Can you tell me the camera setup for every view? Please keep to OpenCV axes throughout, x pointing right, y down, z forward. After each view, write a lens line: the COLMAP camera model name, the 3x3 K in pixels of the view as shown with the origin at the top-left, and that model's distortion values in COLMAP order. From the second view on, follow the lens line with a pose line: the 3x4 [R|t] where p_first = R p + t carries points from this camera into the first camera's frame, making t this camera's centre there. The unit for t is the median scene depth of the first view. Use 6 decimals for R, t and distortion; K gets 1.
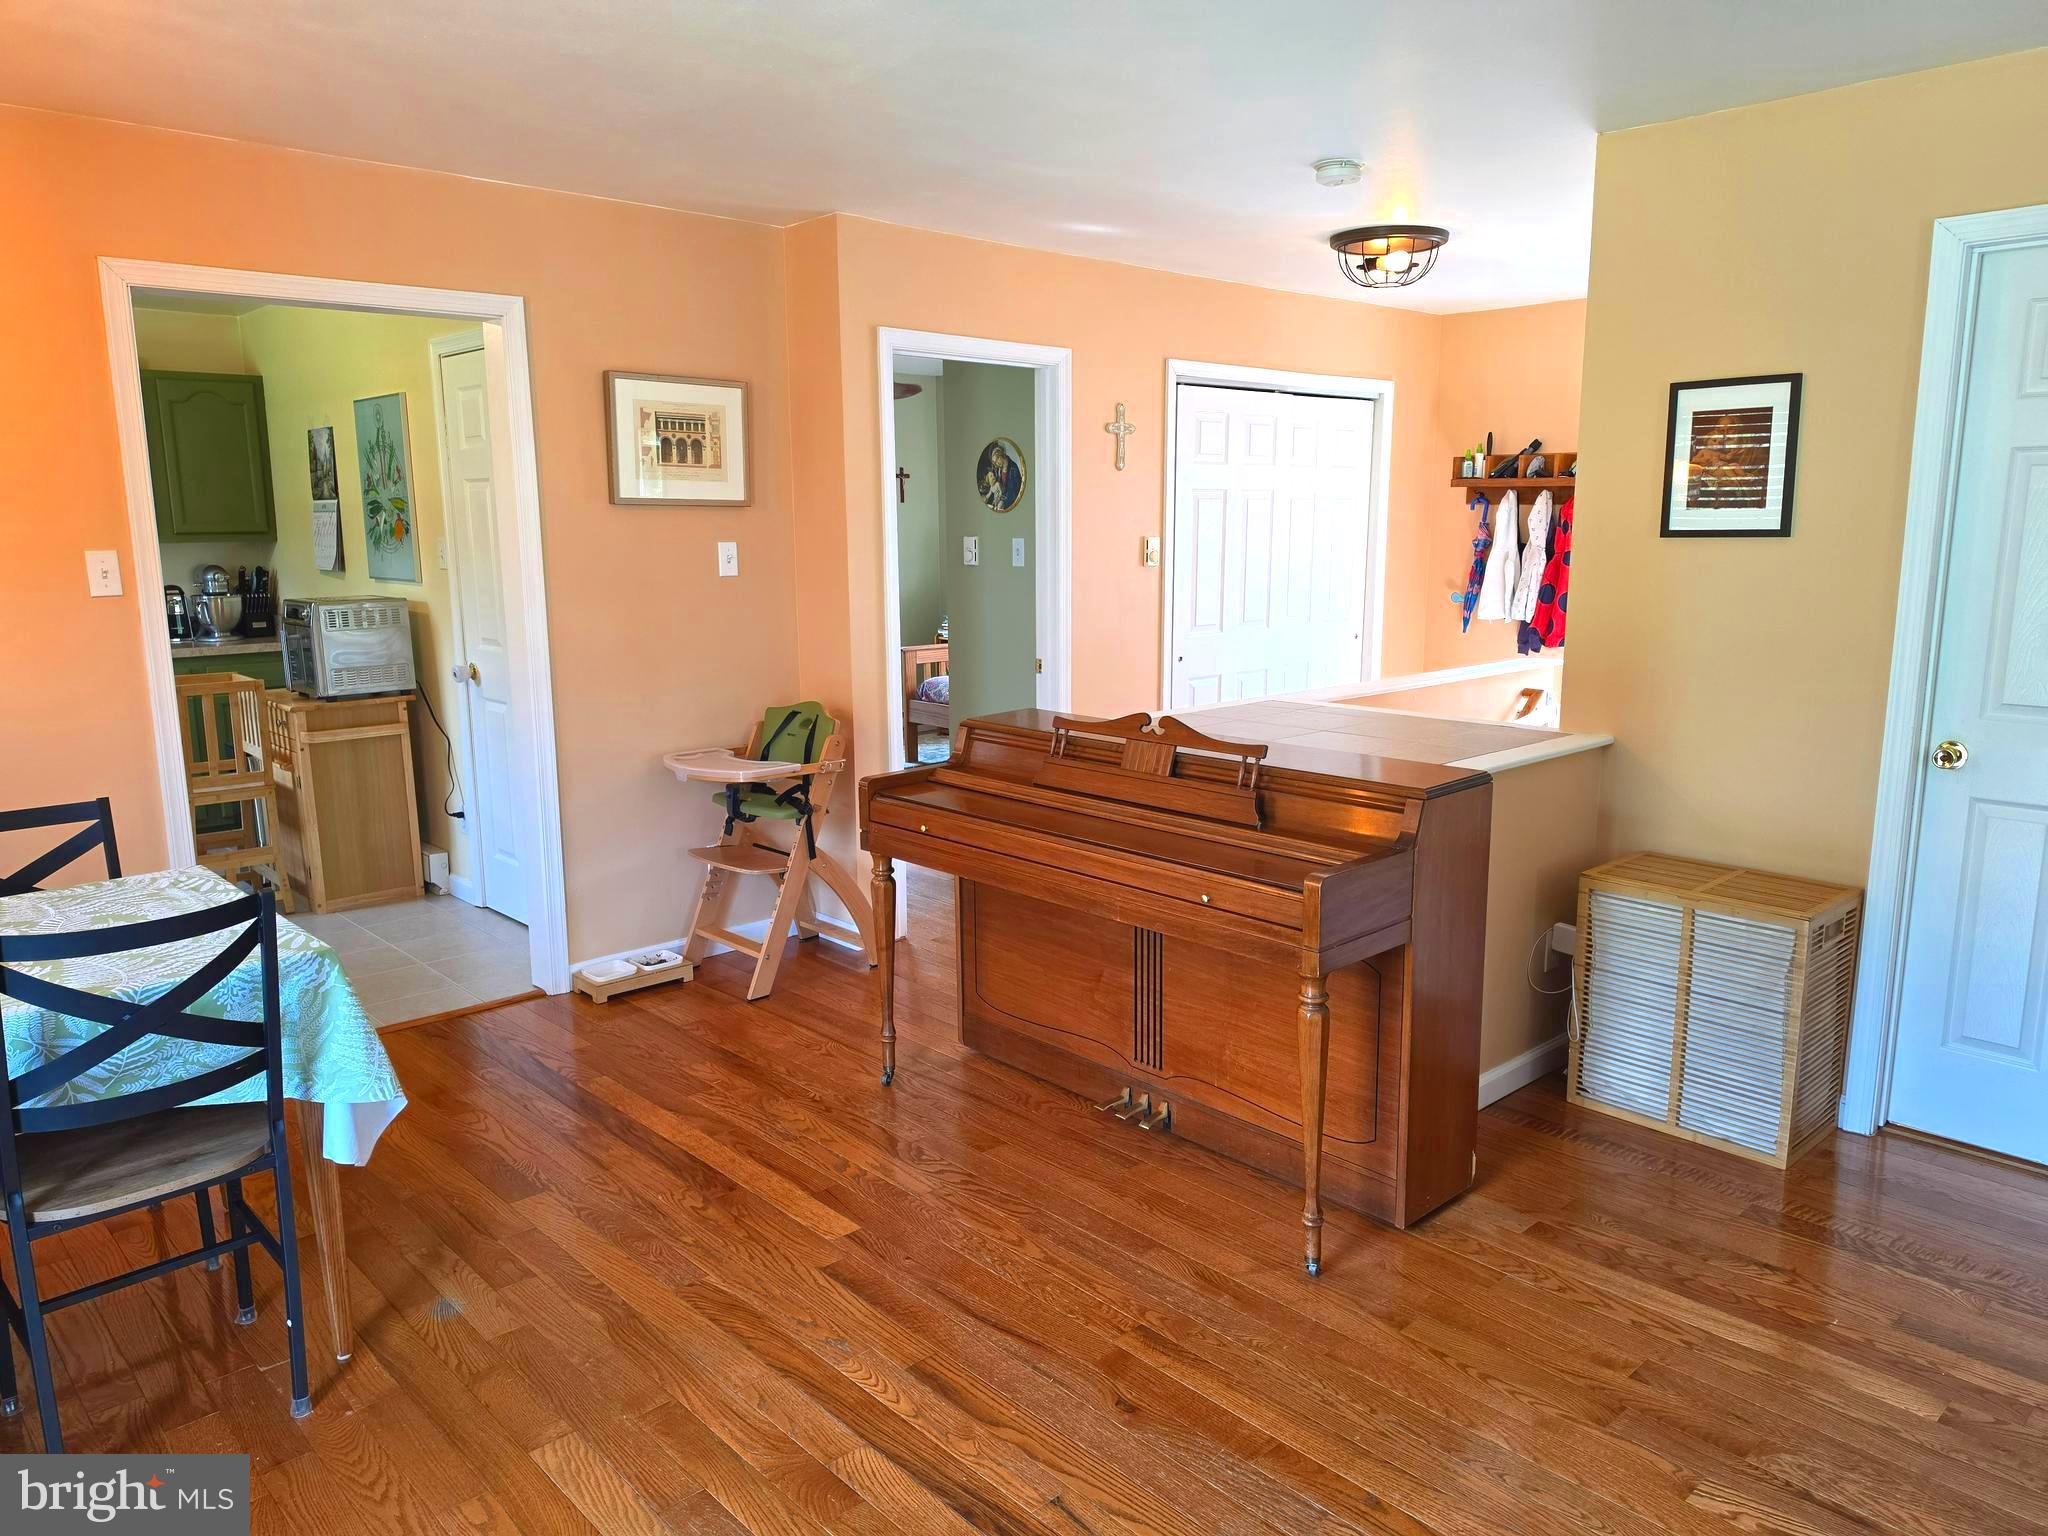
lens RADIAL K [[1409.3, 0, 1032.8], [0, 1409.3, 769.2], [0, 0, 1]] dist [0.089498, -0.113583]
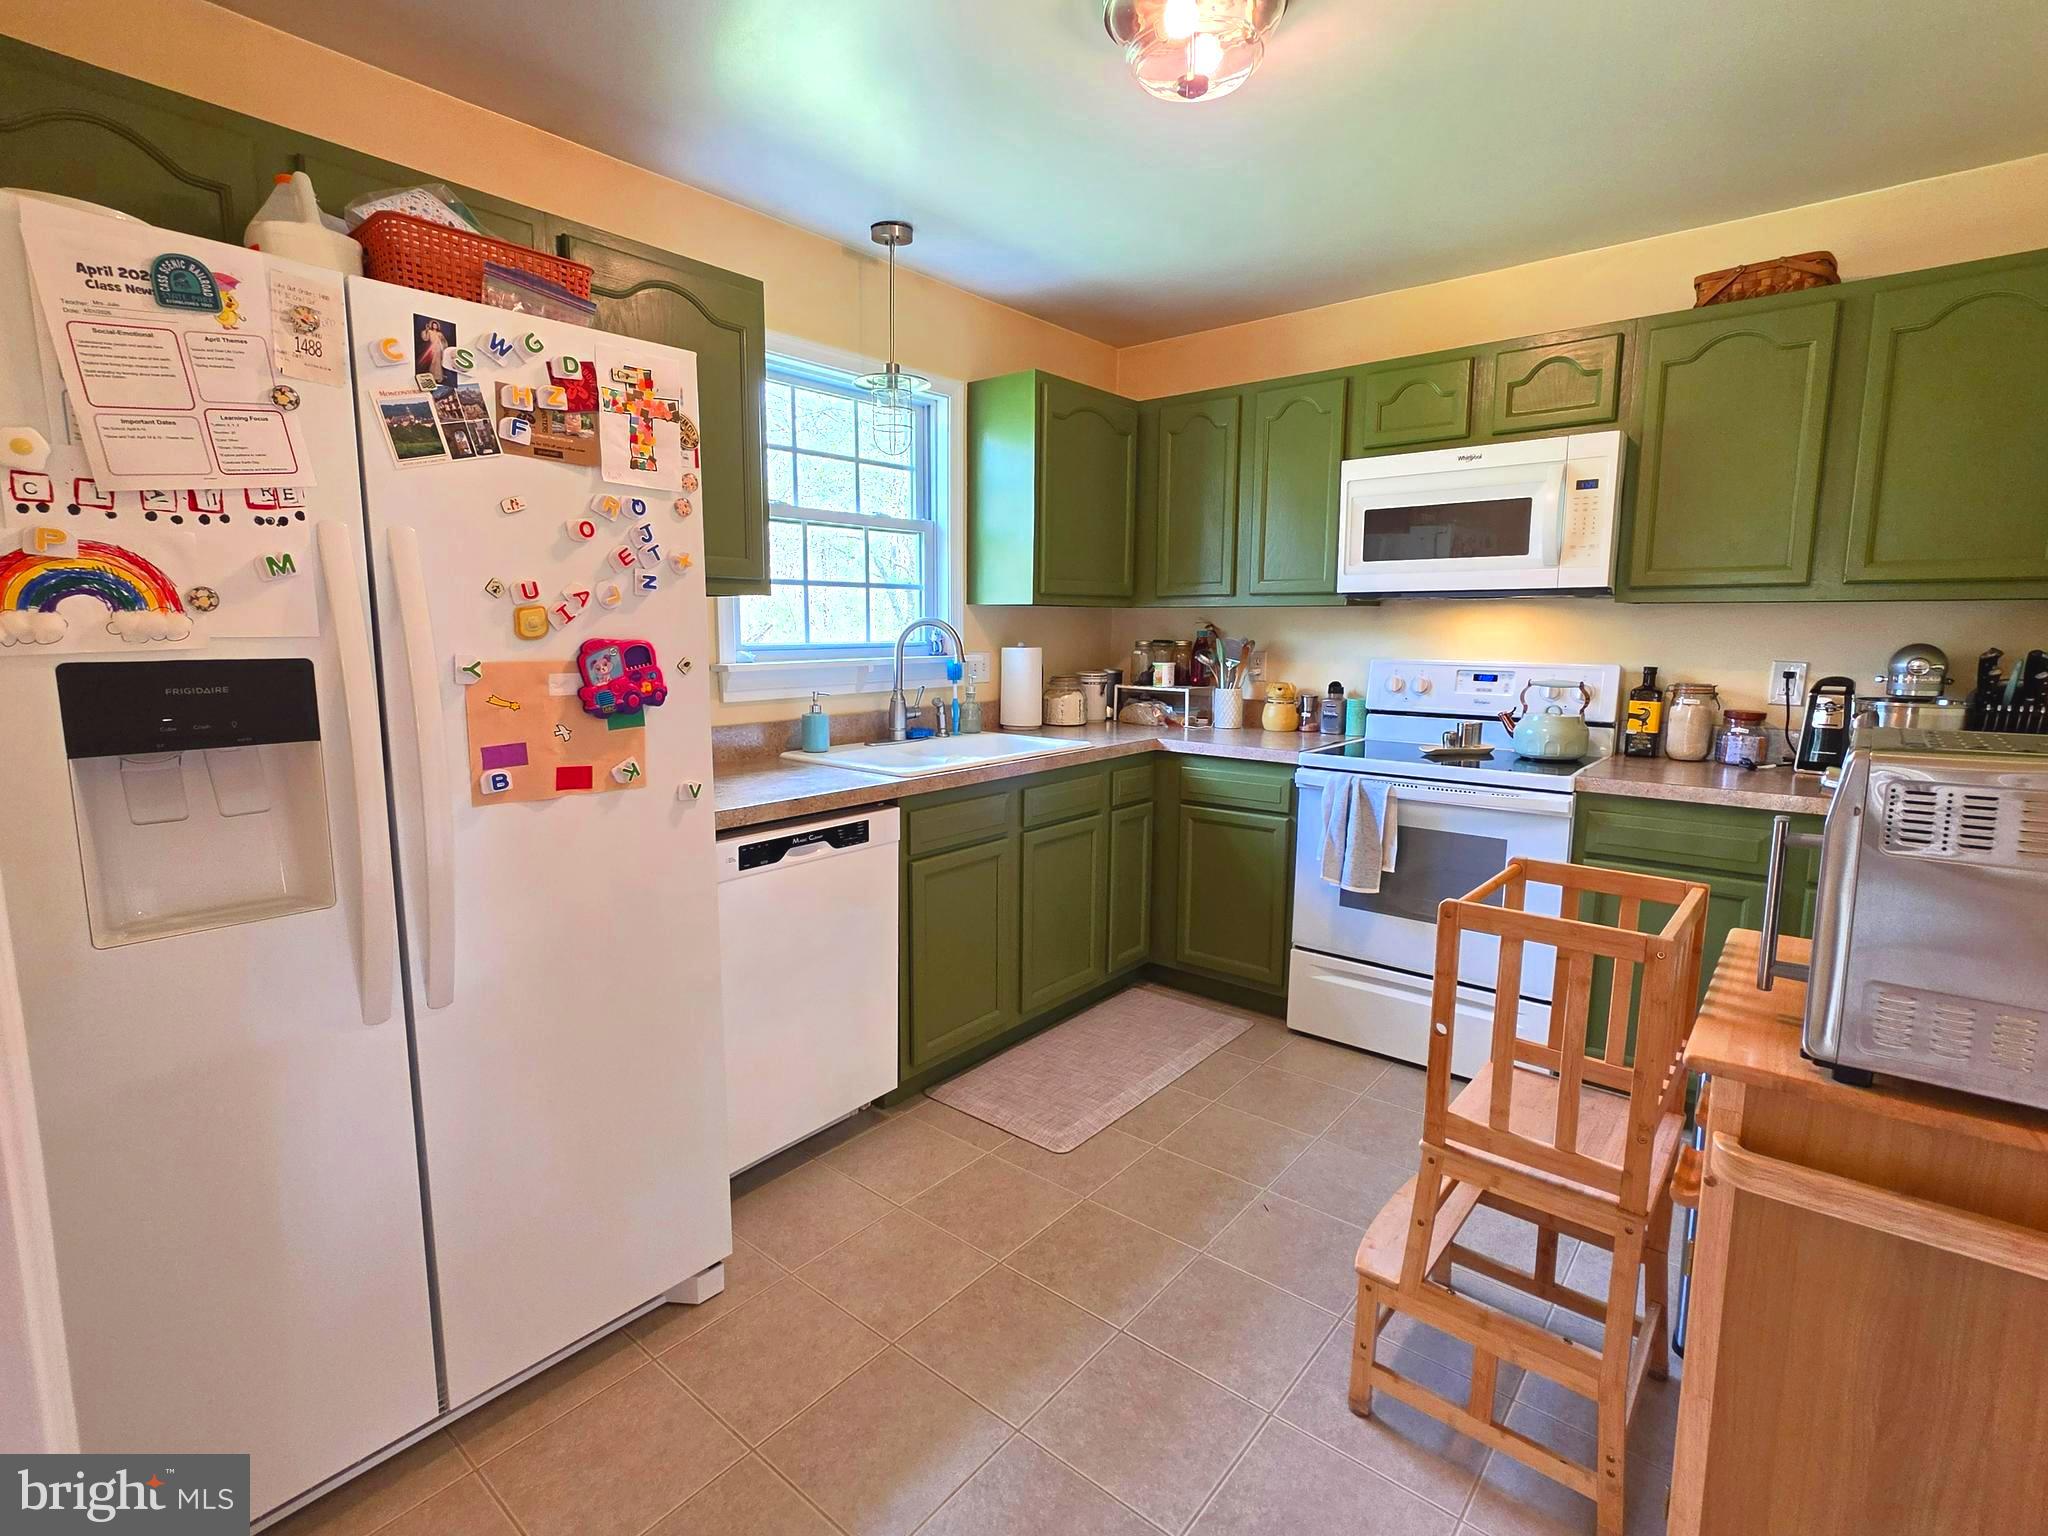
lens RADIAL K [[969.0, 0, 1023.5], [0, 969.0, 761.0], [0, 0, 1]] dist [0.000058, 0.000110]
pose [[0.121209, 0.137854, -0.983008, -0.269550], [-0.173605, 0.977990, 0.115744, -0.088056], [0.977328, 0.156626, 0.142473, 0.661746]]
